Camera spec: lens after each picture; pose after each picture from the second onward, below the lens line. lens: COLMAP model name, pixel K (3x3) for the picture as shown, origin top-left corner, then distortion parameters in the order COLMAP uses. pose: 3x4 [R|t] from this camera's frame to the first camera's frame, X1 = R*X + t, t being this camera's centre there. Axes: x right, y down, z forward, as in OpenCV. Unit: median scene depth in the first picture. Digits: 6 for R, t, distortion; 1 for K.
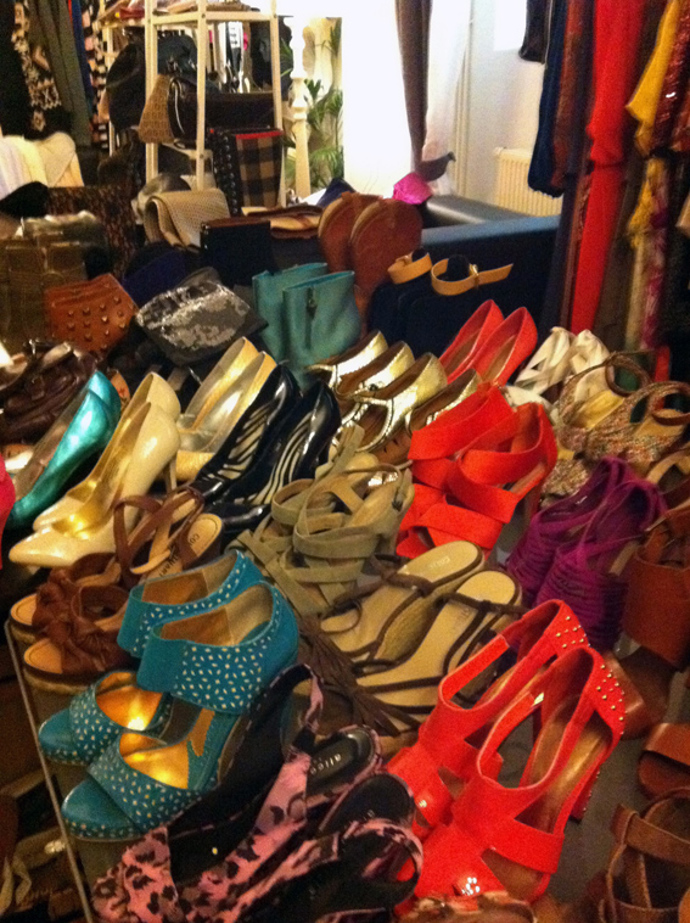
lens RADIAL K [[768.2, 0, 345.0], [0, 768.2, 461.5], [0, 0, 1]] dist [-0.072147, 0.070386]
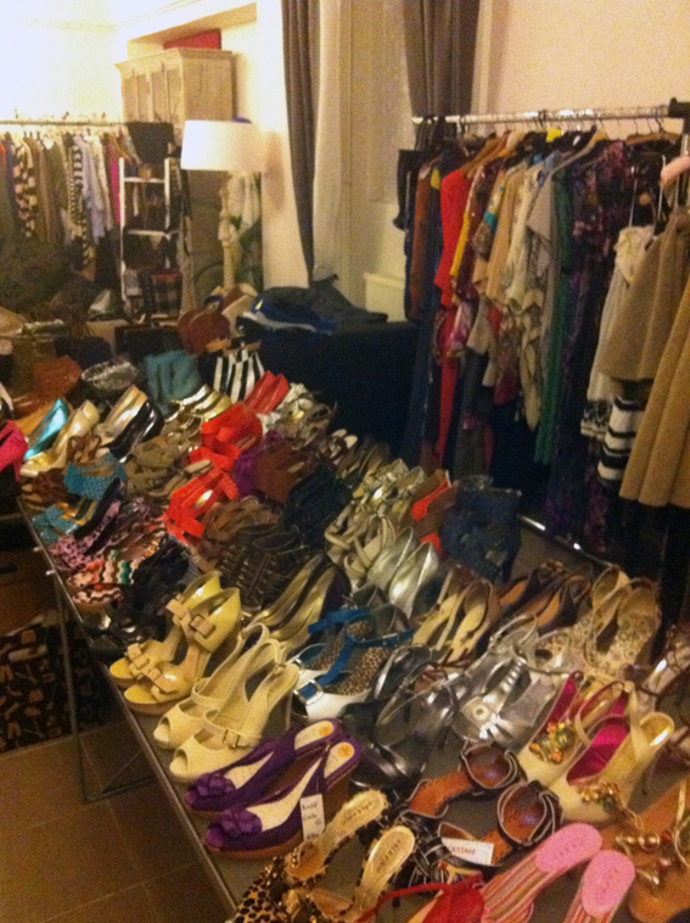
lens RADIAL K [[795.2, 0, 345.0], [0, 795.2, 461.5], [0, 0, 1]] dist [0.047154, -0.218633]
pose [[0.999748, -0.000994, 0.022448, 0.343984], [0.003818, 0.992011, -0.126093, 0.278101], [-0.022143, 0.126147, 0.991764, -0.984570]]
